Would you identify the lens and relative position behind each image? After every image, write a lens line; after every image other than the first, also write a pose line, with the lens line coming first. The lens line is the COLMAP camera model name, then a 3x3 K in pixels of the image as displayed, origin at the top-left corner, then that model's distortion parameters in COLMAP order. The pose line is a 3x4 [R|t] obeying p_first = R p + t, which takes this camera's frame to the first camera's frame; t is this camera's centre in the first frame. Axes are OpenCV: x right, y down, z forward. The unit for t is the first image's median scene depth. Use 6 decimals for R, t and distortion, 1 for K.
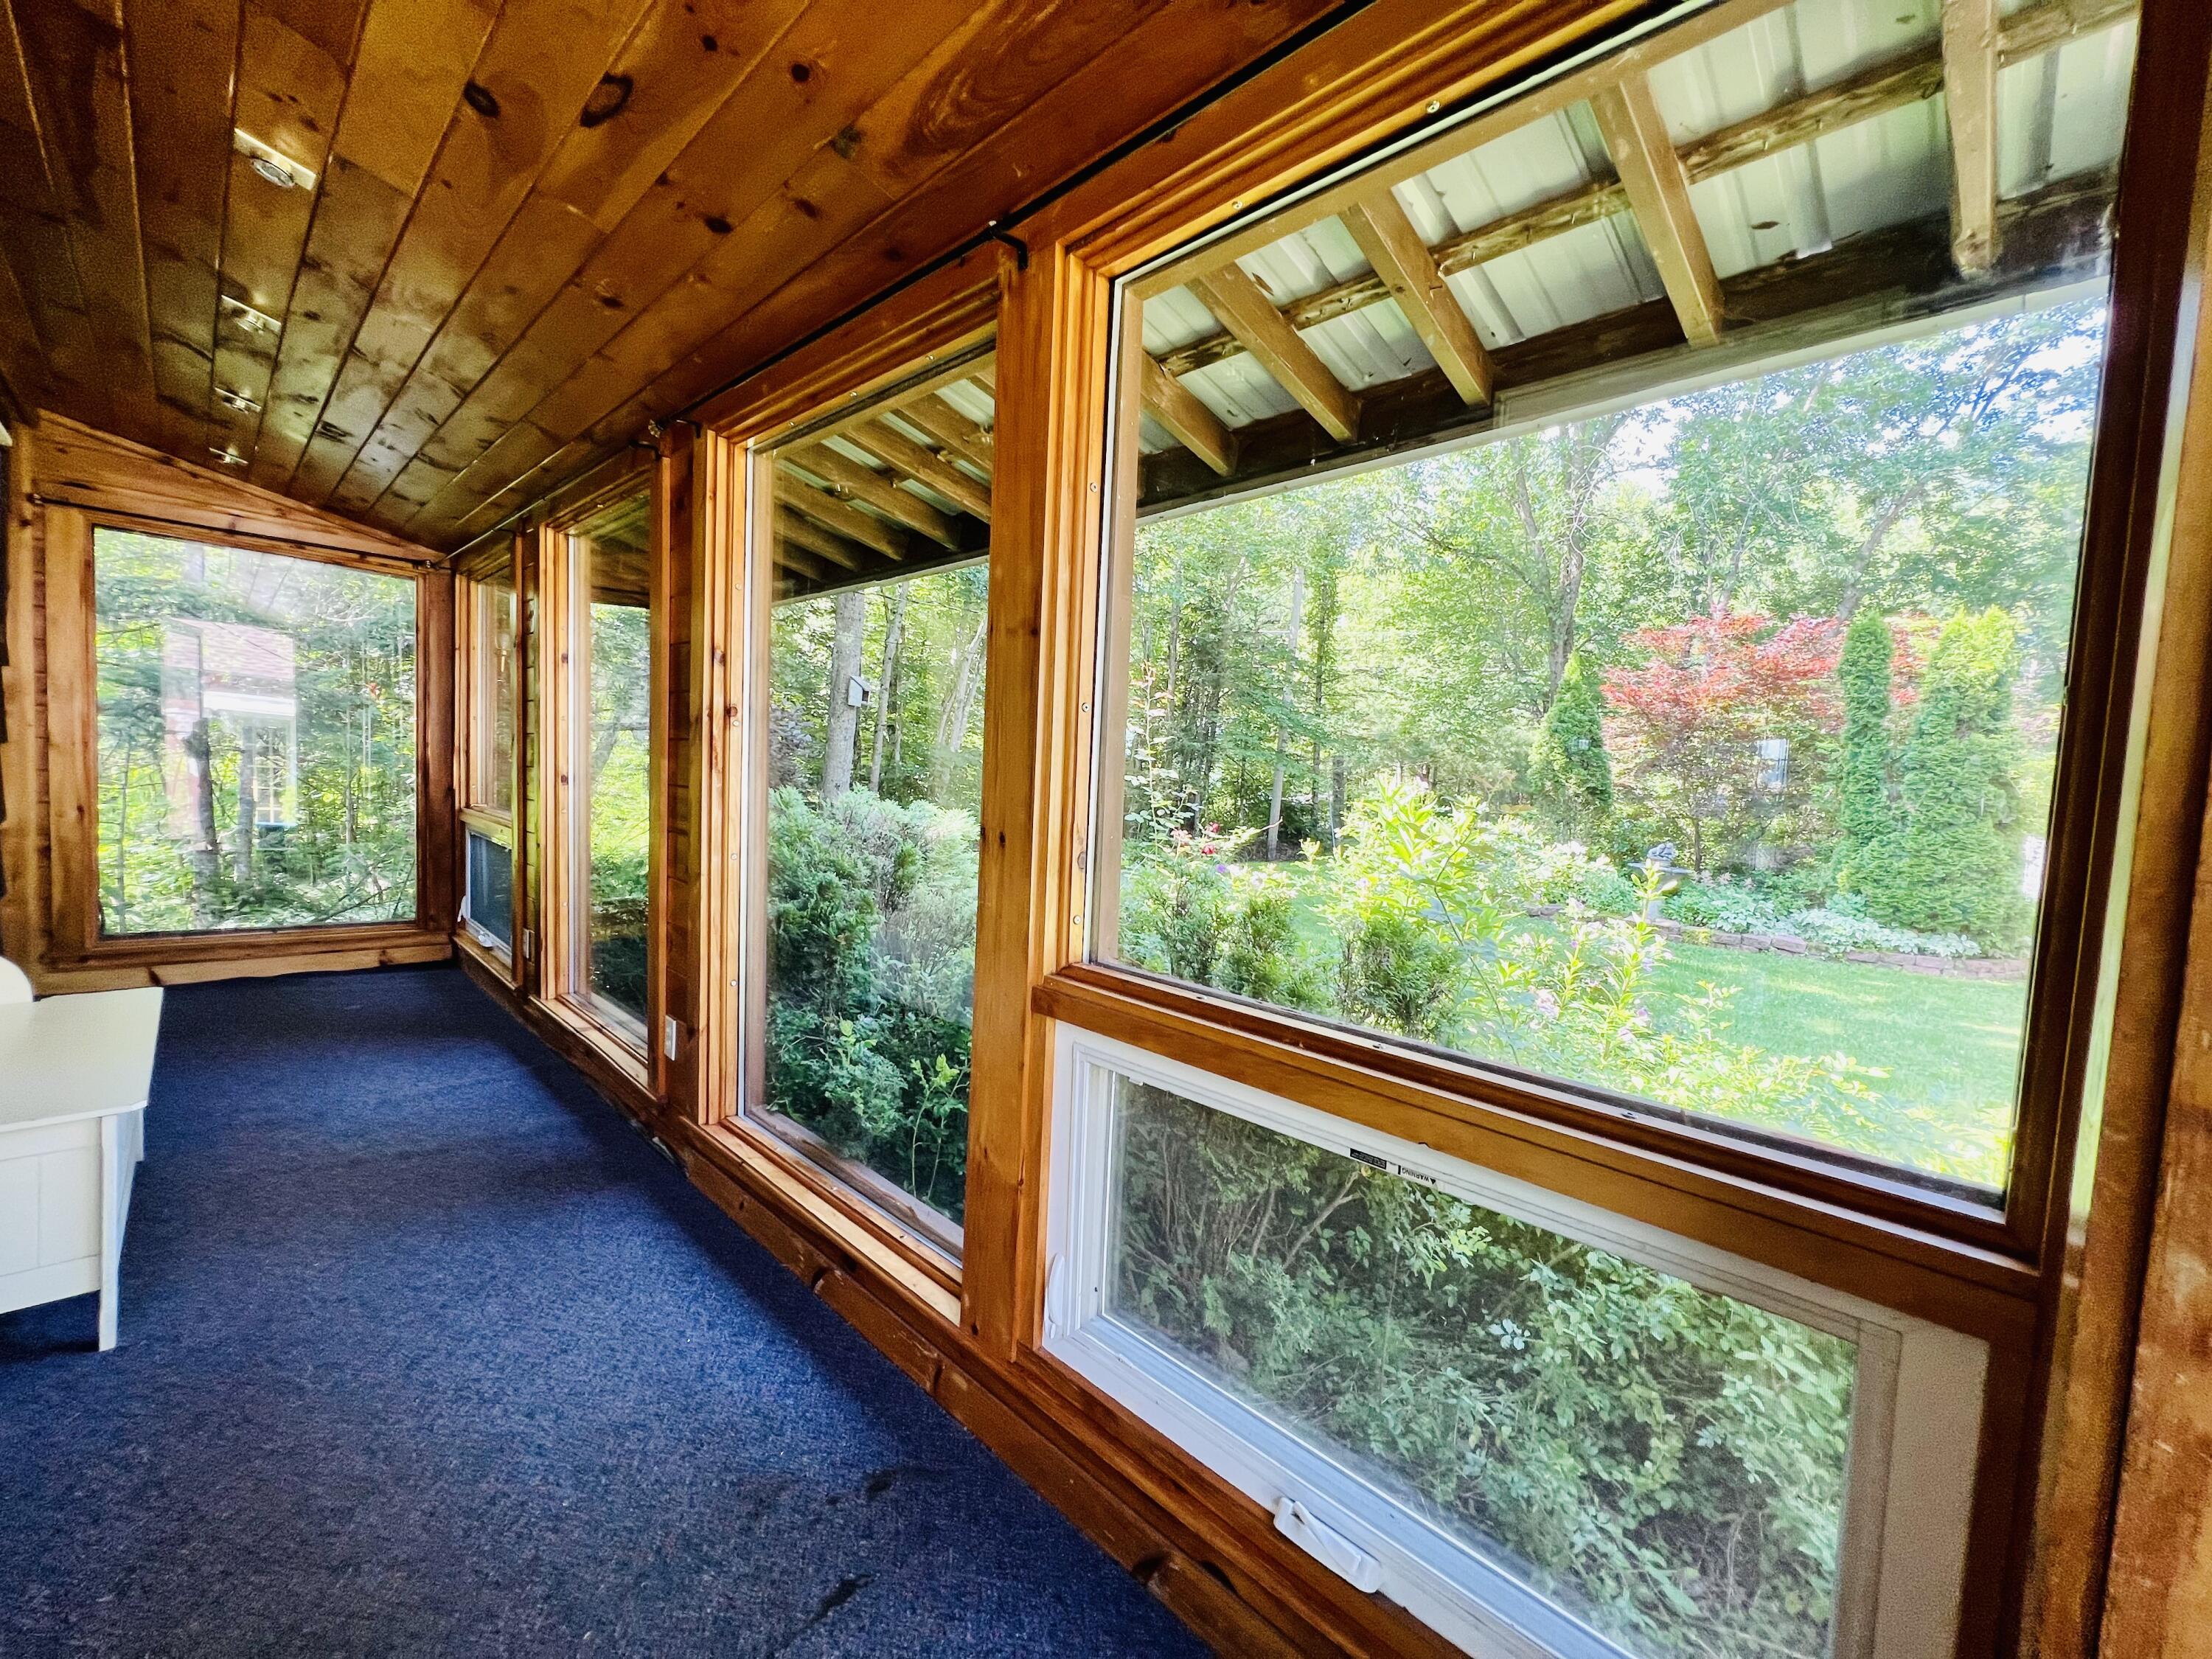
lens RADIAL K [[885.3, 0, 1104.7], [0, 885.3, 825.3], [0, 0, 1]] dist [-0.003144, 0.000406]
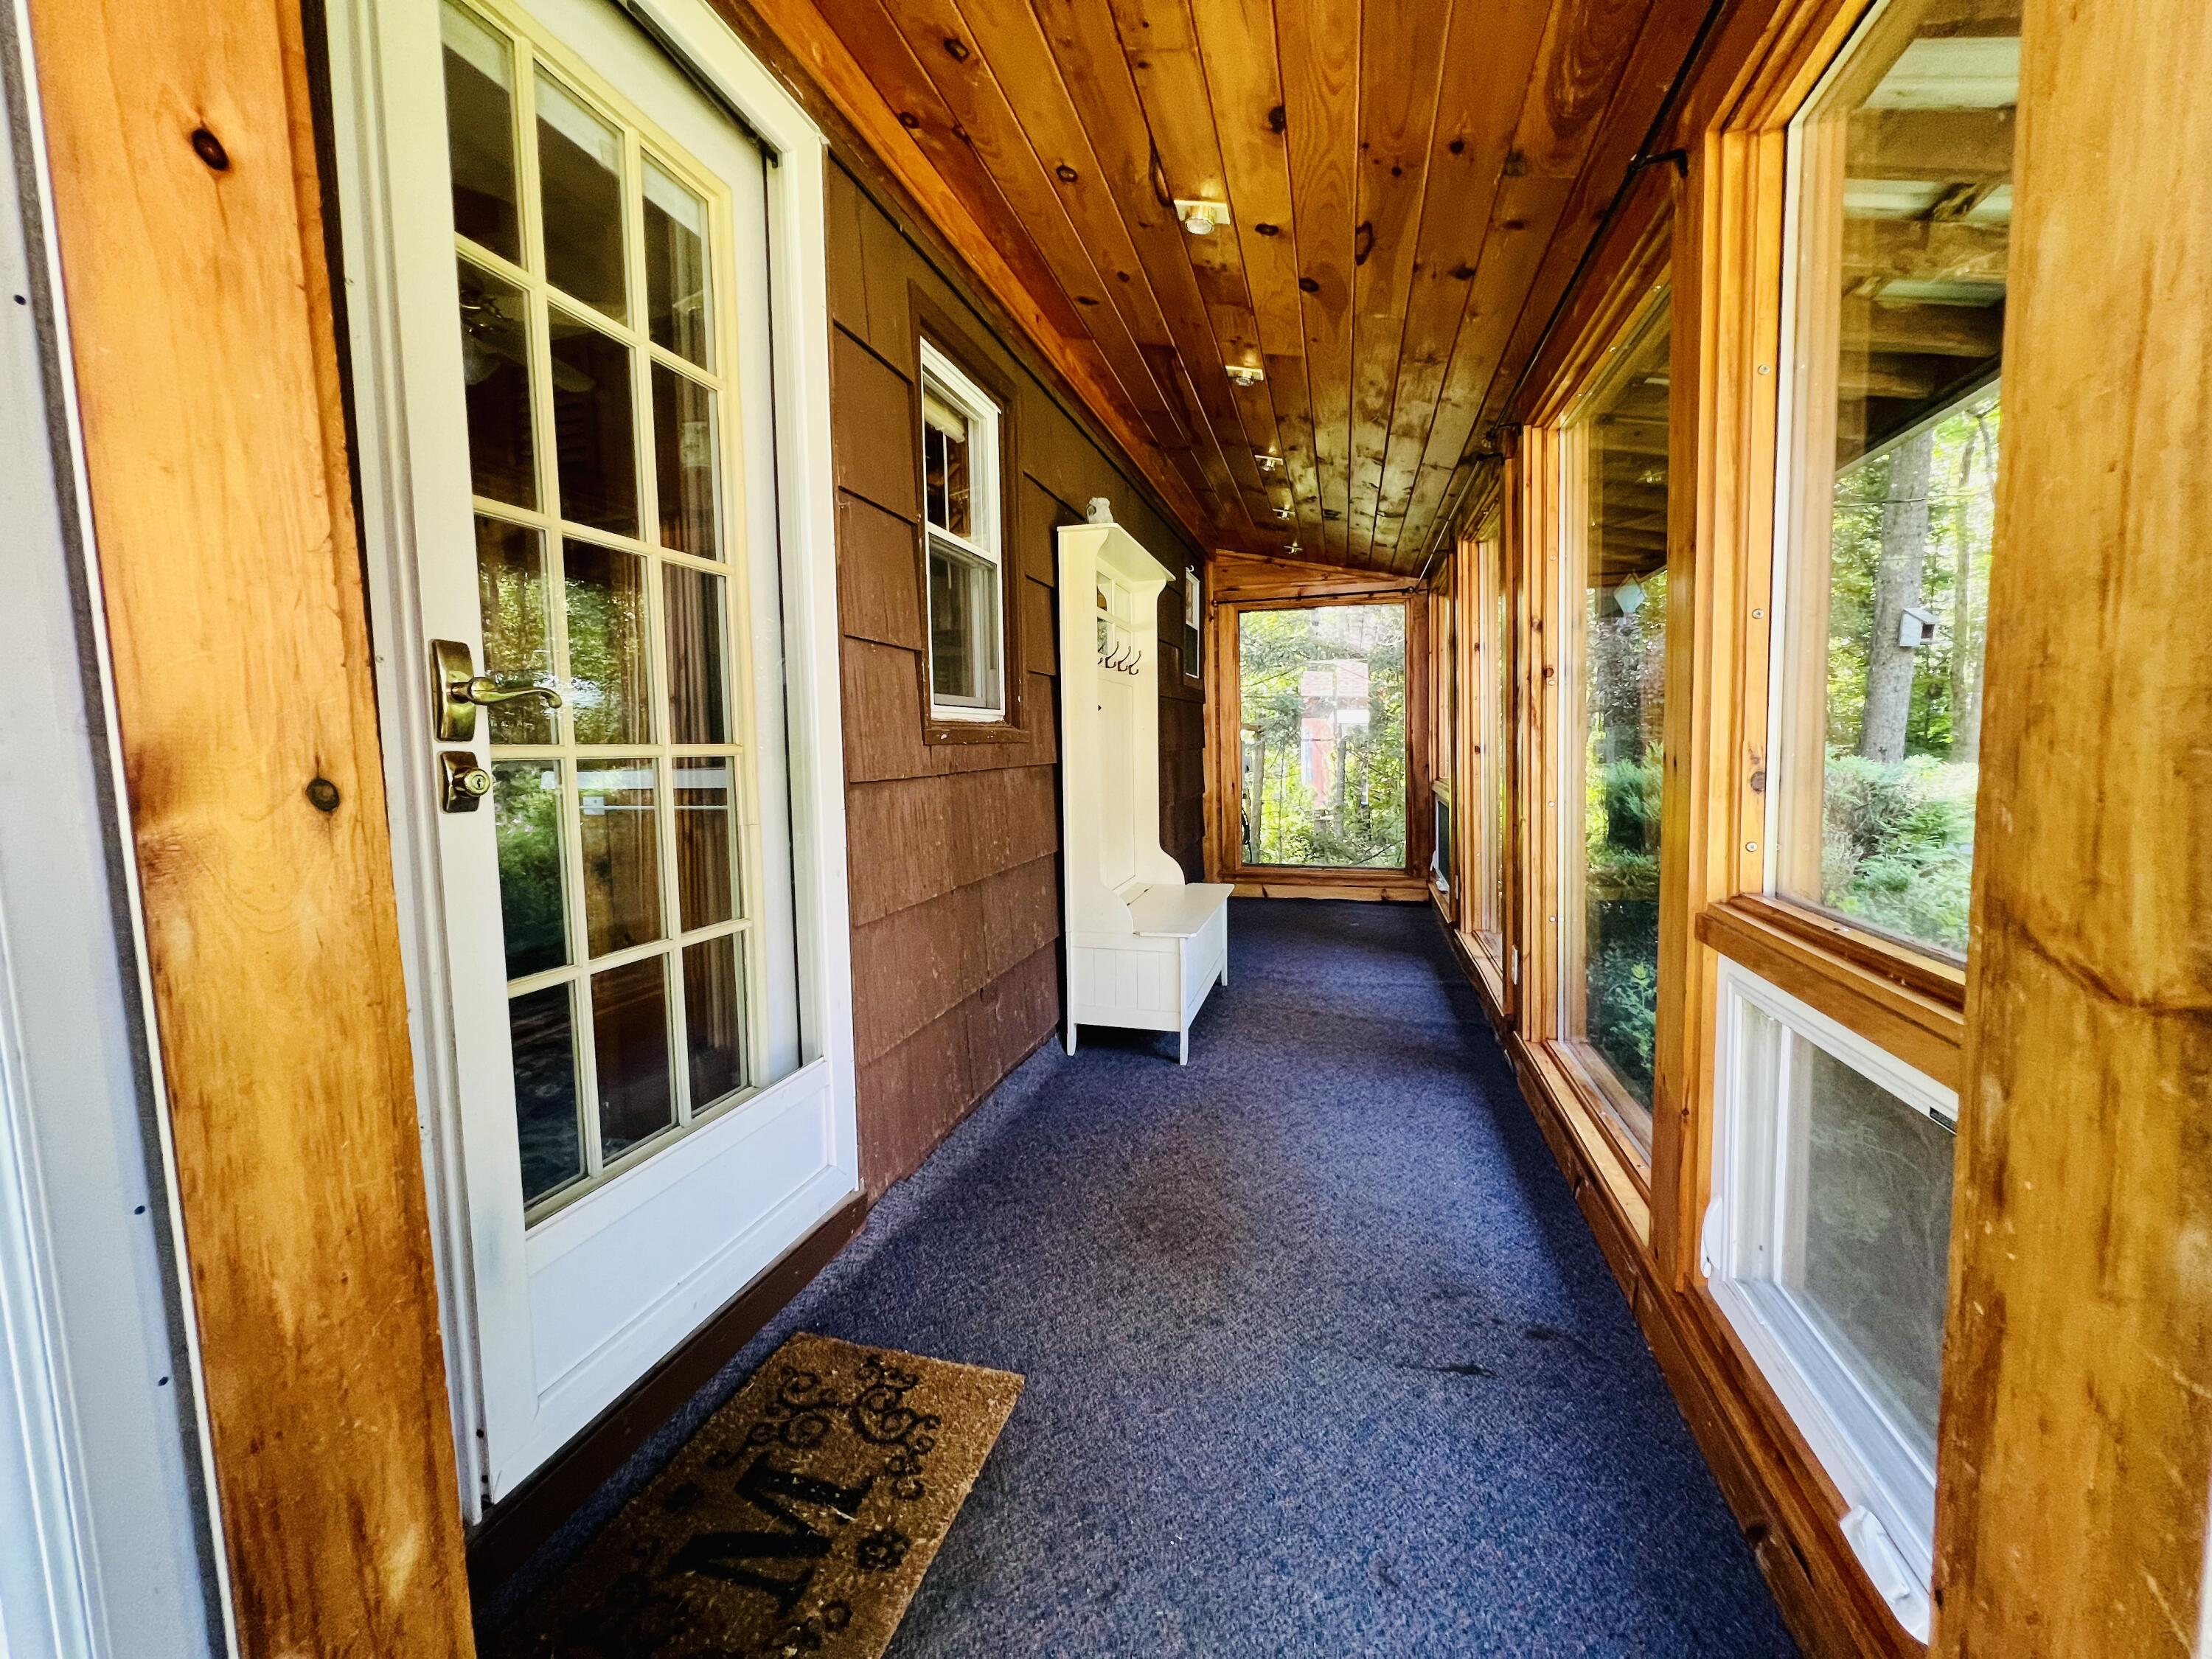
lens RADIAL K [[885.3, 0, 1102.0], [0, 885.3, 824.3], [0, 0, 1]] dist [-0.003144, 0.000406]
pose [[0.480726, 0.014366, -0.876753, 0.282307], [0.000140, 0.999865, 0.016460, 0.043085], [0.876871, -0.008035, 0.480658, -0.022485]]
